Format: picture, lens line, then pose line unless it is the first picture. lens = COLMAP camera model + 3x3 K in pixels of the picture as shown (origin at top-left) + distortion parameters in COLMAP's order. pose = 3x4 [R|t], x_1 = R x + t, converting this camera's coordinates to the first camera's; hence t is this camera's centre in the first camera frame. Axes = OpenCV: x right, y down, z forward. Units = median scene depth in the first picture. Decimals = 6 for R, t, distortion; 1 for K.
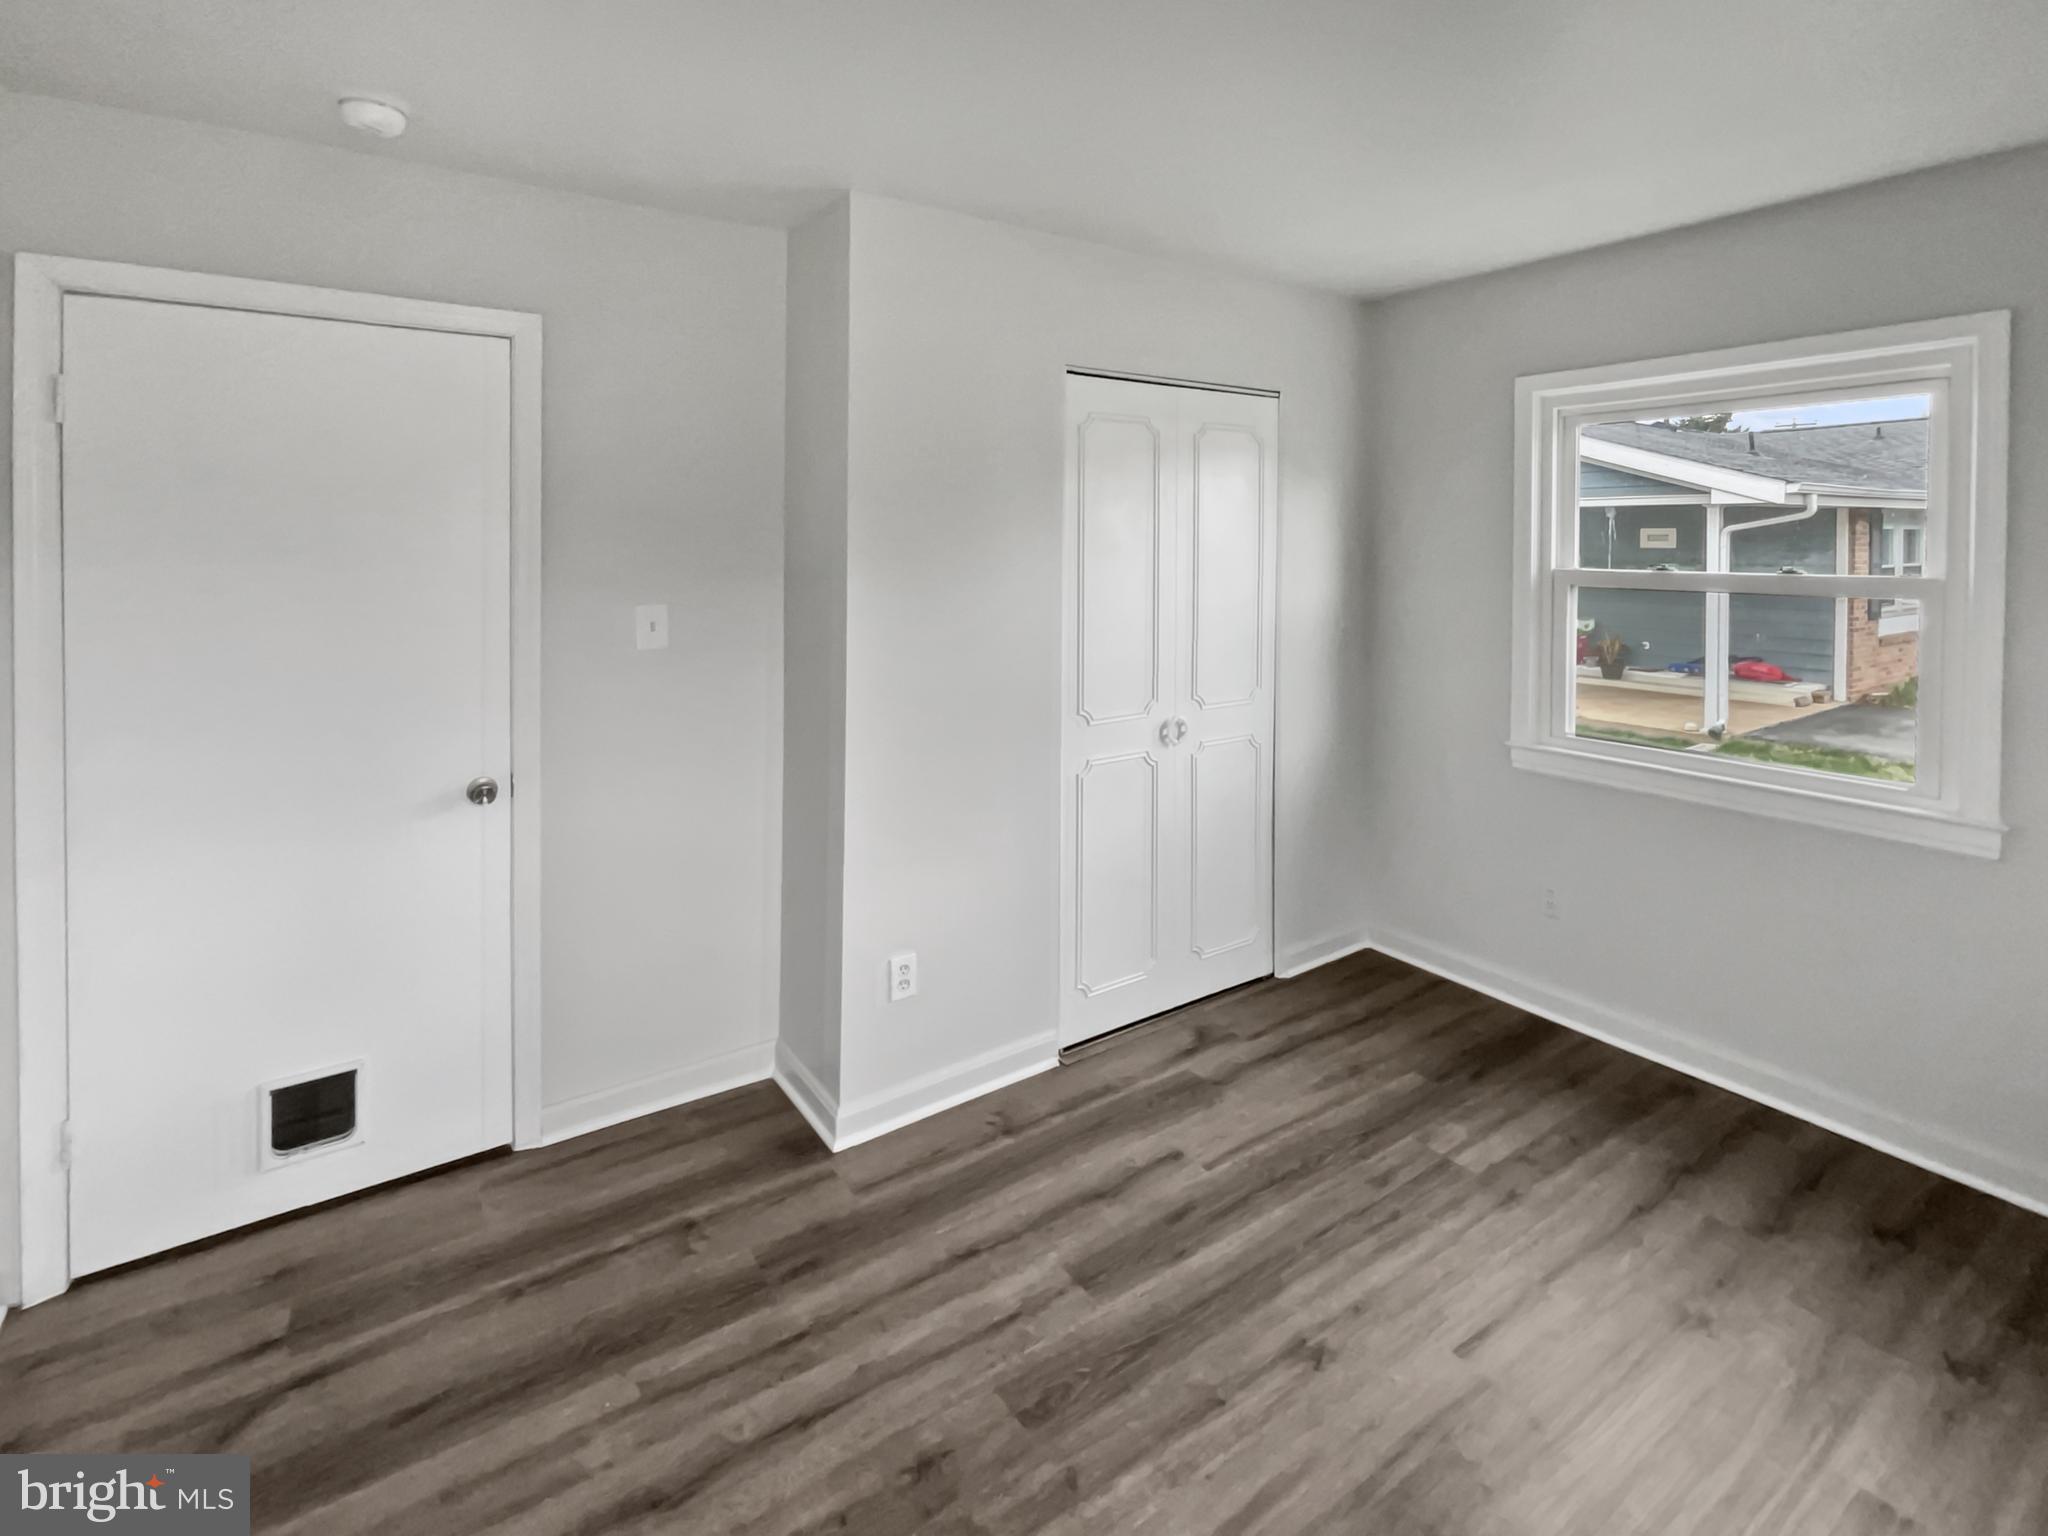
lens RADIAL K [[951.4, 0, 1004.8], [0, 951.4, 768.9], [0, 0, 1]] dist [-0.007183, 0.001887]
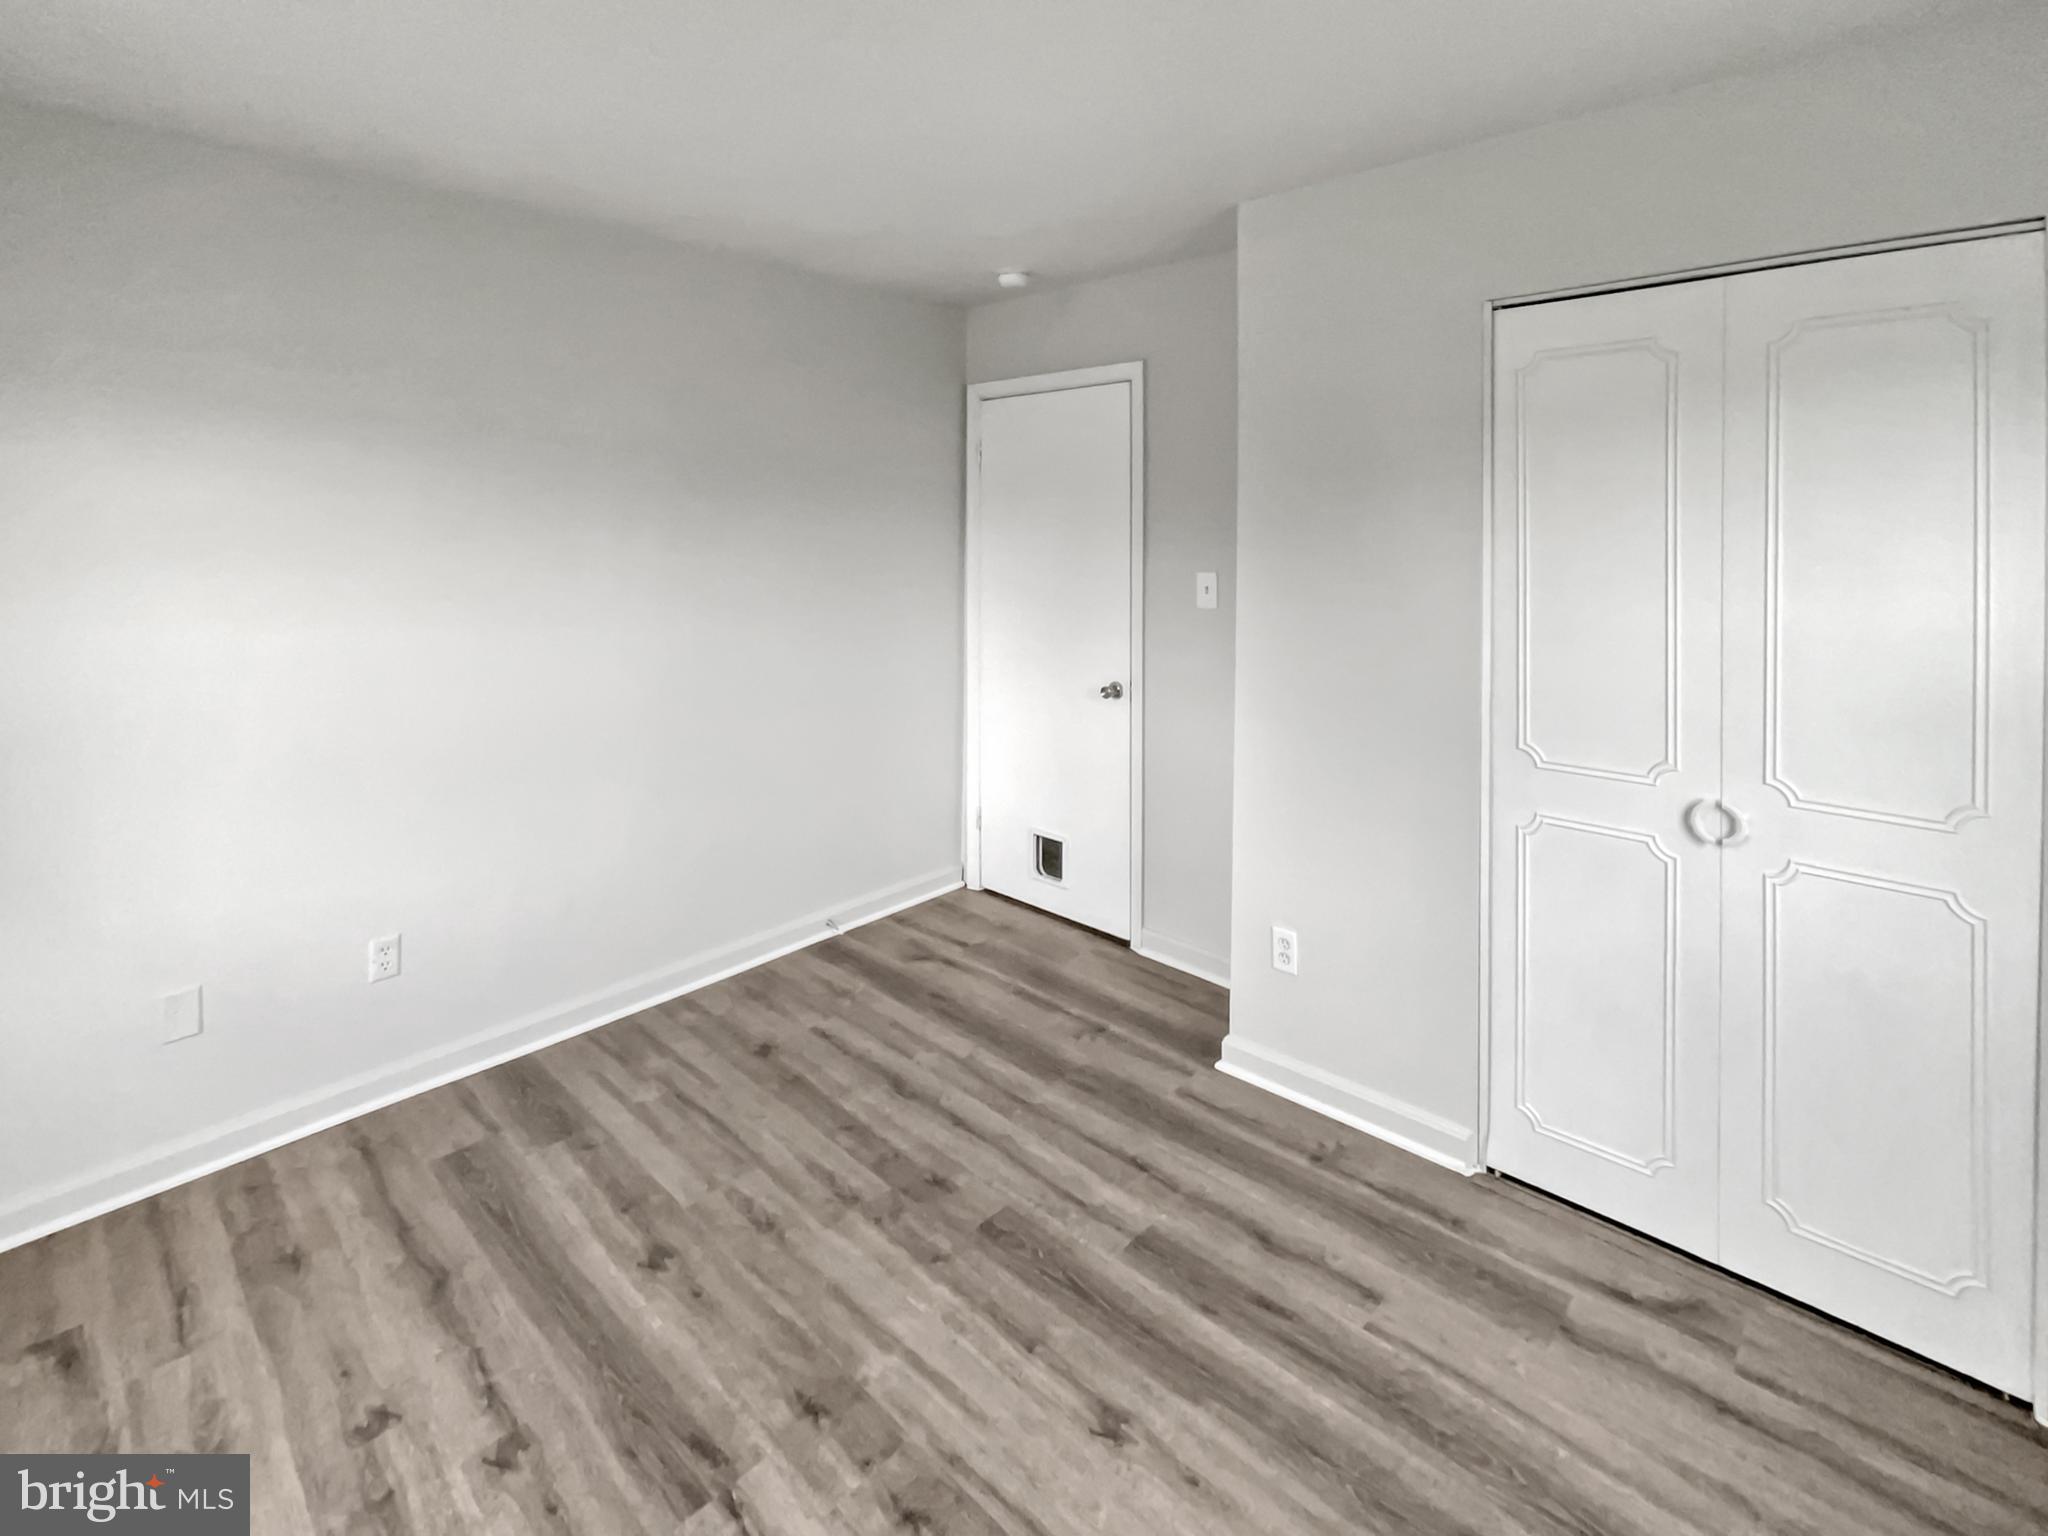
lens RADIAL K [[951.4, 0, 1032.3], [0, 951.4, 778.4], [0, 0, 1]] dist [-0.007183, 0.001887]
pose [[0.218715, 0.260225, -0.940450, 0.917749], [-0.222349, 0.951721, 0.211634, -0.140657], [0.950118, 0.162820, 0.266016, 0.535091]]
